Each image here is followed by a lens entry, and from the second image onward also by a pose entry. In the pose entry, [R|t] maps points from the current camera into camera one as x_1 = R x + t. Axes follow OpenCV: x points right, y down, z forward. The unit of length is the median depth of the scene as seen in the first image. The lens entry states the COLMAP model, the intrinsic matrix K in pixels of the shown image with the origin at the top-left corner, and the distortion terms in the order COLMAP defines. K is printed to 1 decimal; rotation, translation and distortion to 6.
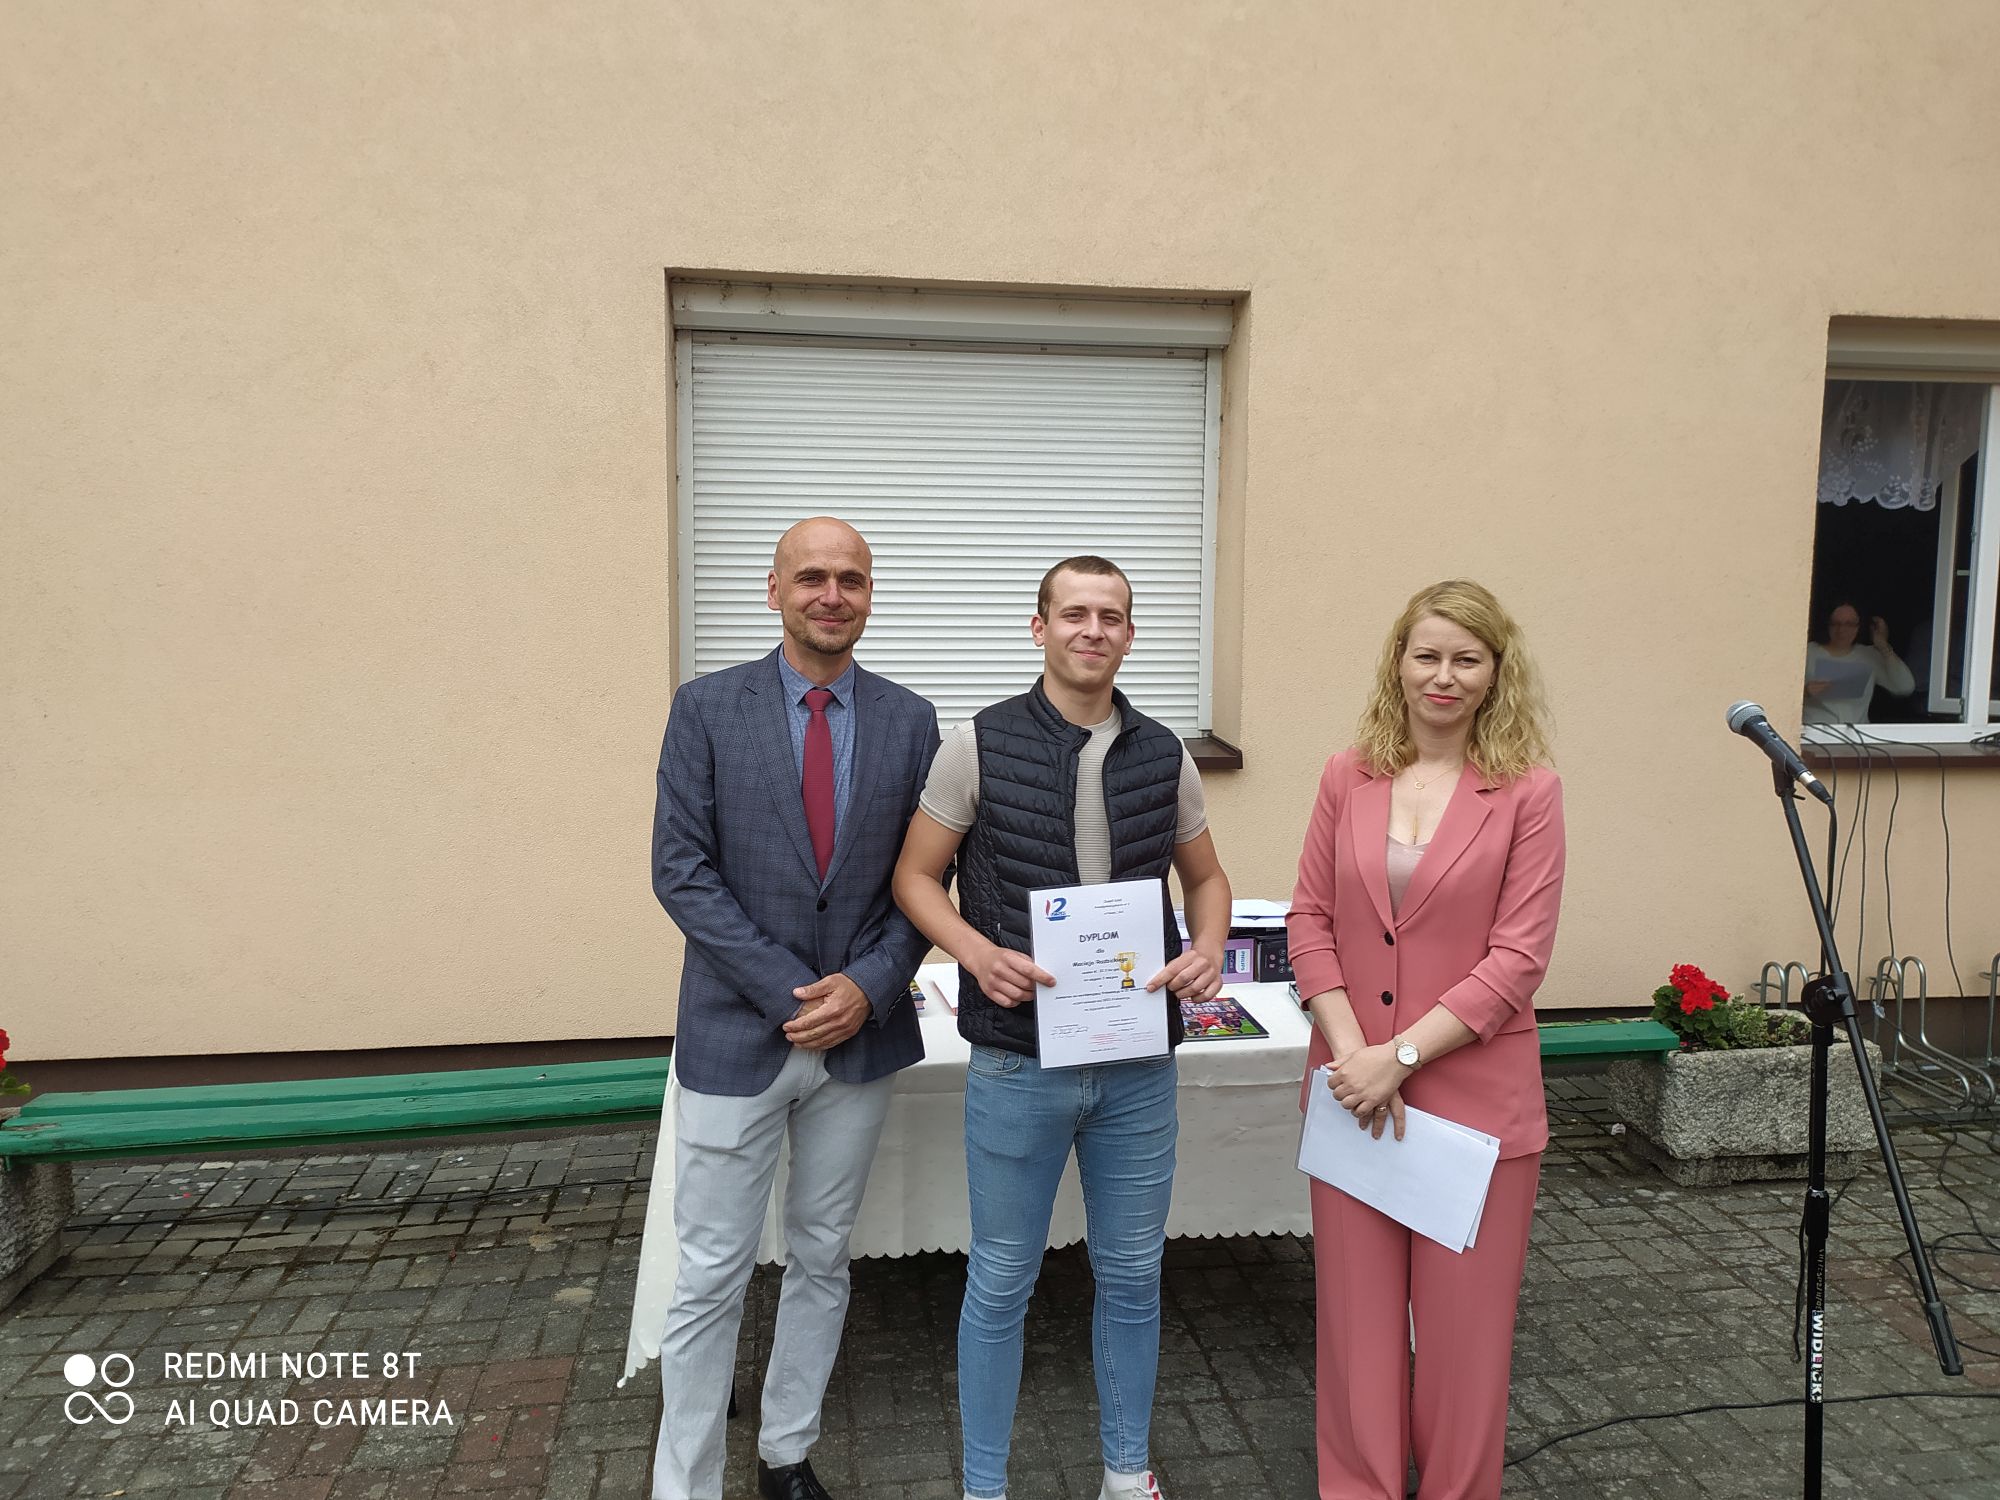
lens RADIAL K [[1490.3, 0, 997.9], [0, 1490.3, 750.6], [0, 0, 1]] dist [0.047143, -0.042763]
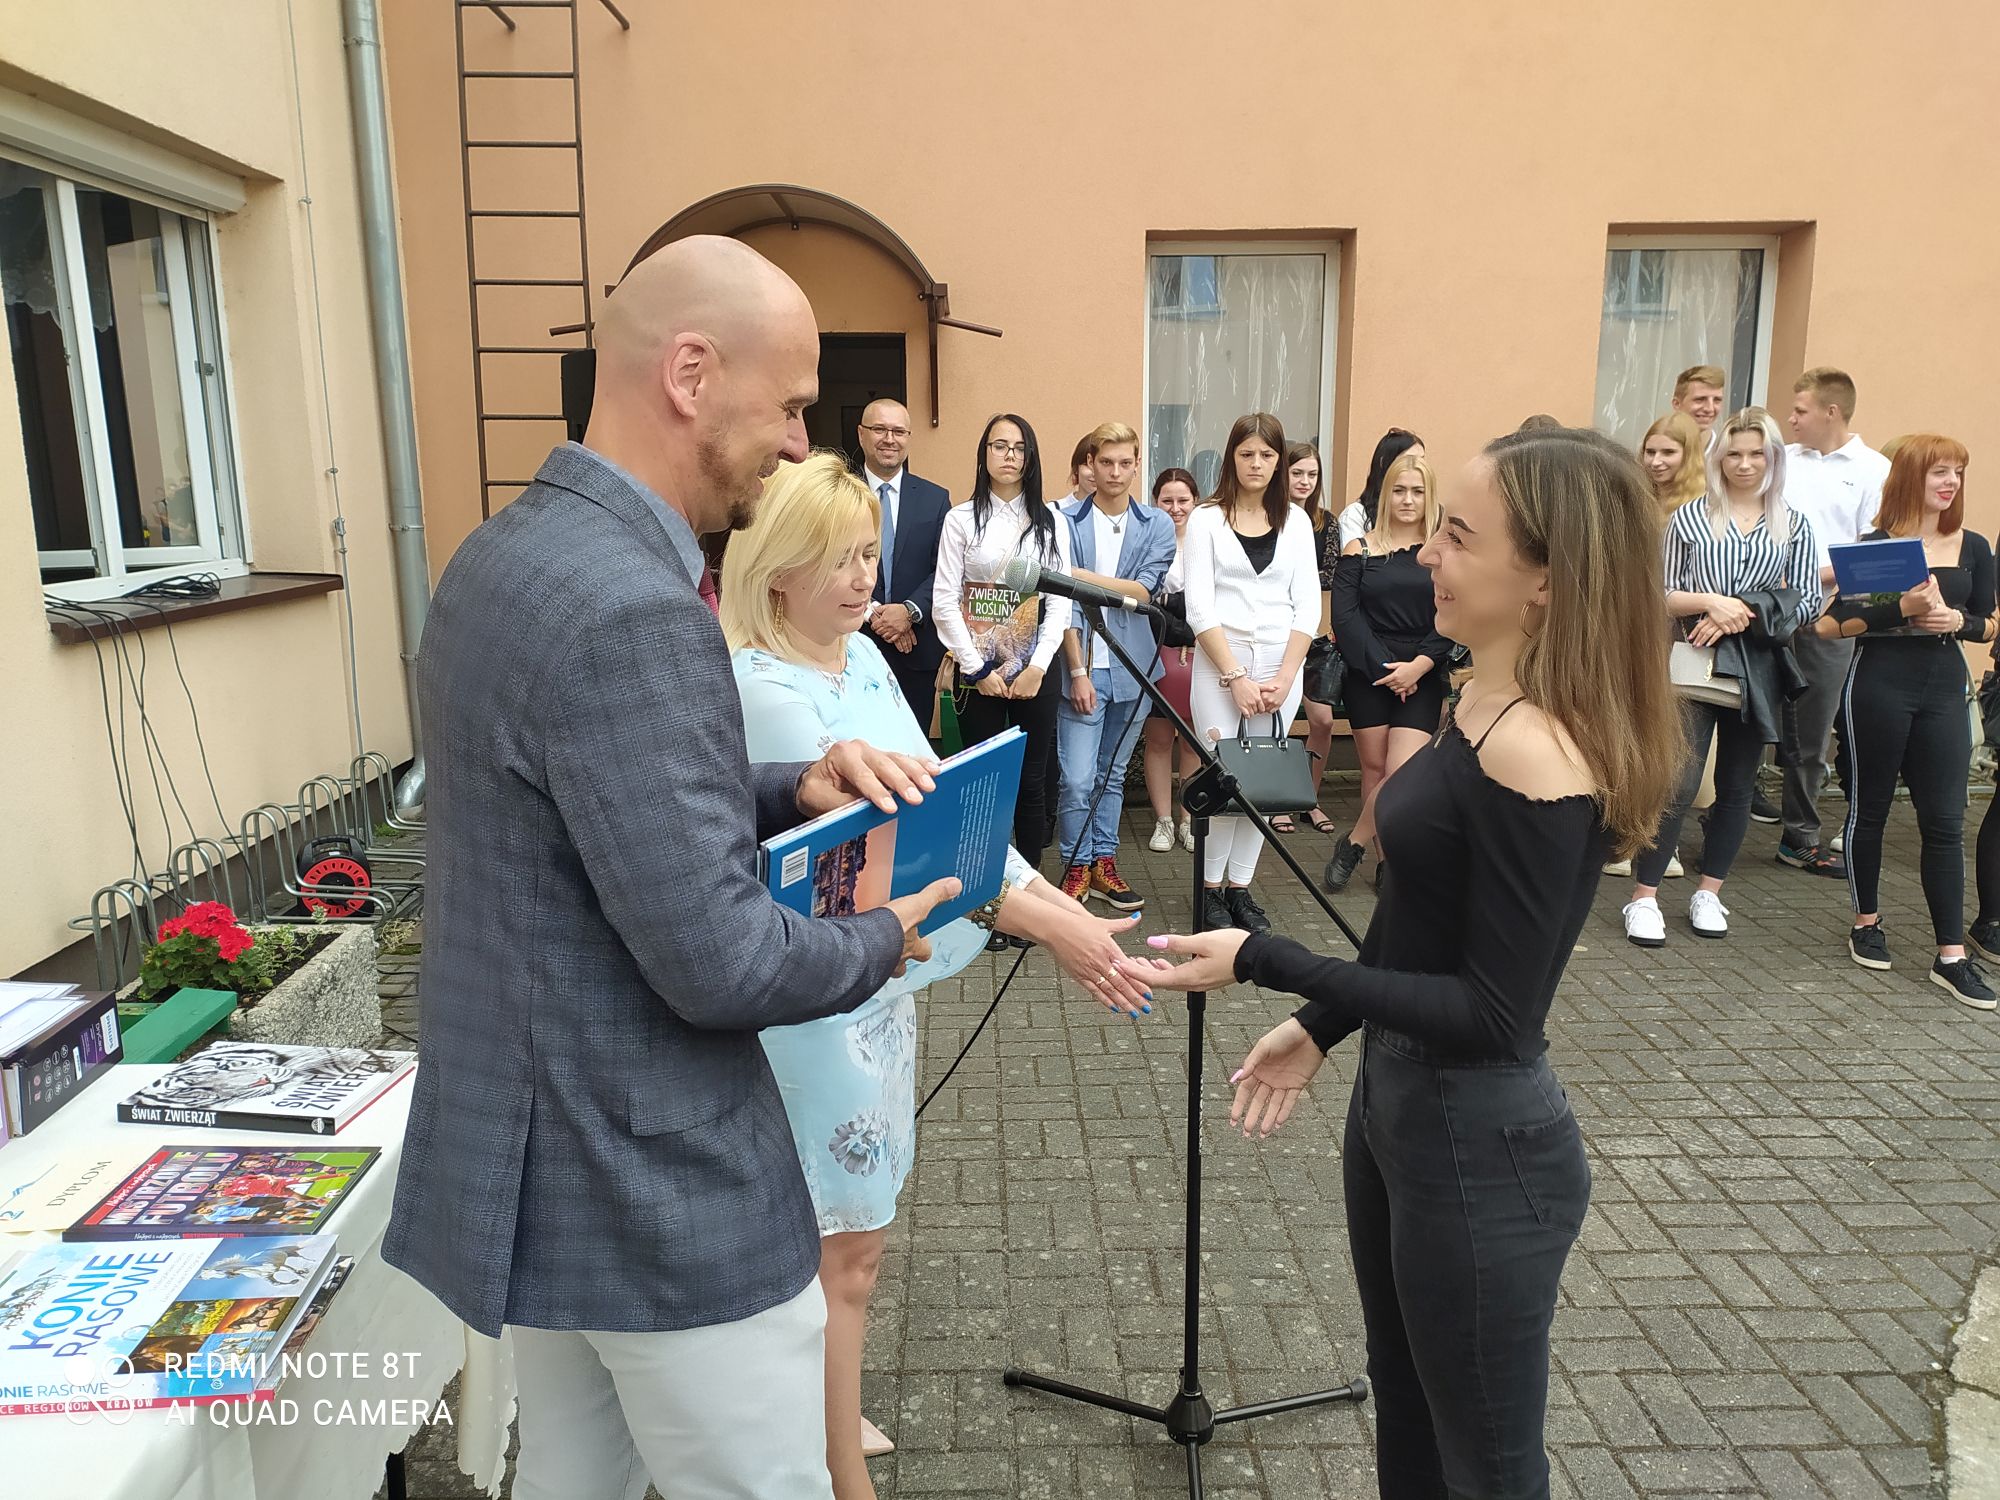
lens RADIAL K [[1490.3, 0, 1008.0], [0, 1490.3, 750.8], [0, 0, 1]] dist [0.047143, -0.042763]
pose [[0.112836, -0.193947, 0.974501, -0.228124], [0.098982, 0.978080, 0.183198, -0.034978], [-0.988671, 0.075786, 0.129560, 0.468251]]
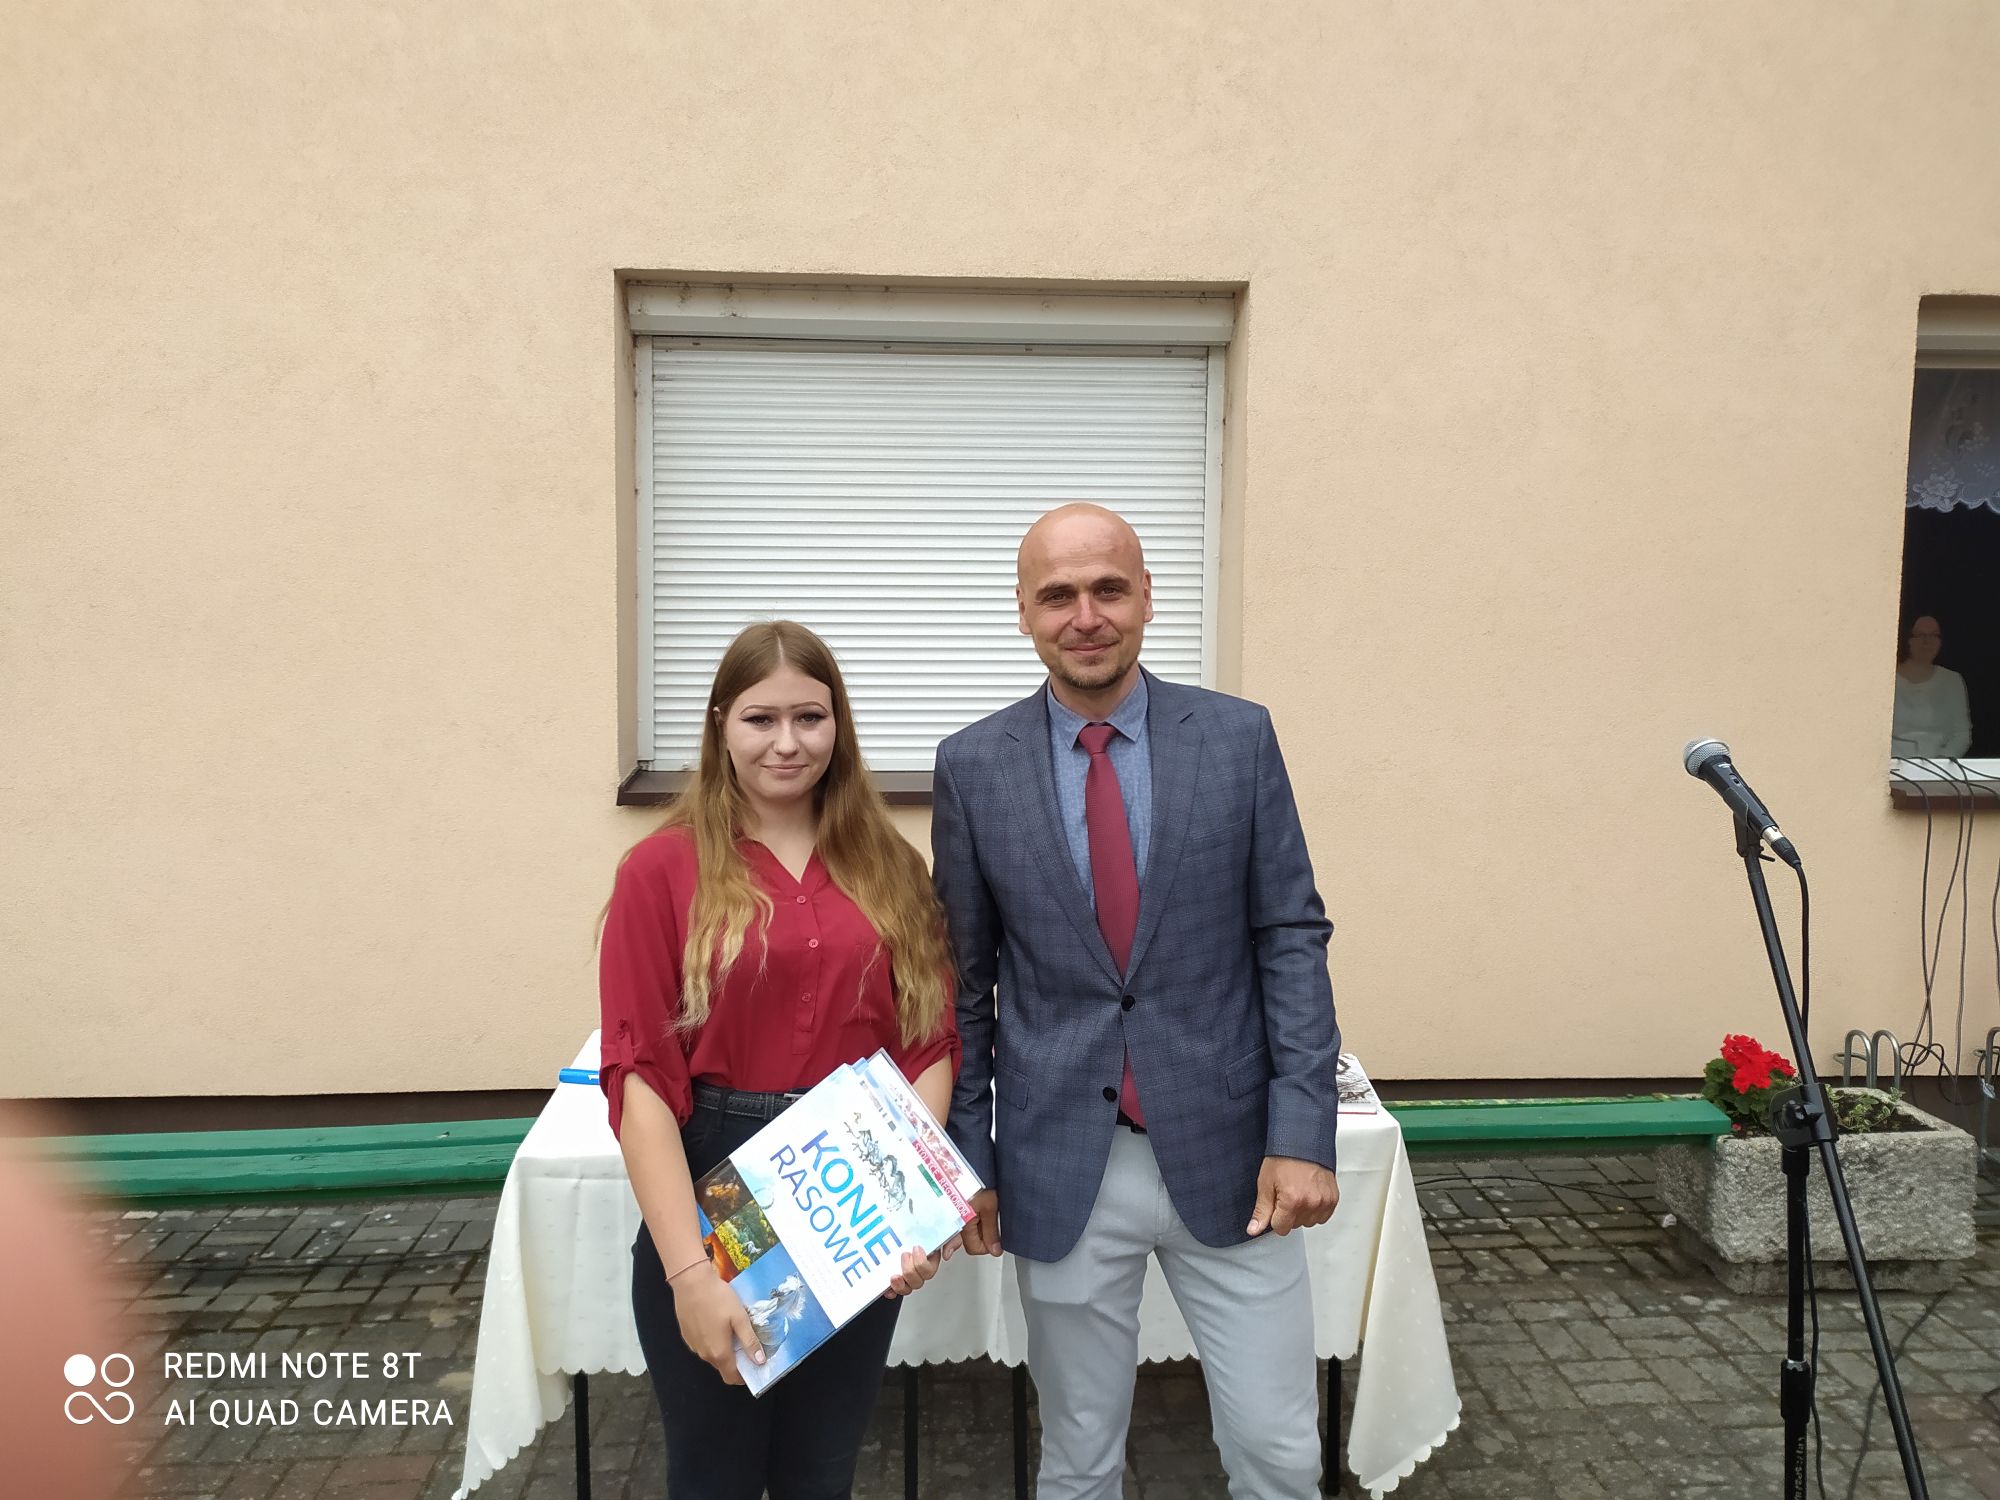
lens RADIAL K [[1490.3, 0, 981.2], [0, 1490.3, 742.6], [0, 0, 1]] dist [0.047143, -0.042763]
pose [[0.996425, 0.003486, -0.084415, 0.090723], [-0.005469, 0.999714, -0.023272, -0.003888], [0.084309, 0.023650, 0.996159, 0.089869]]
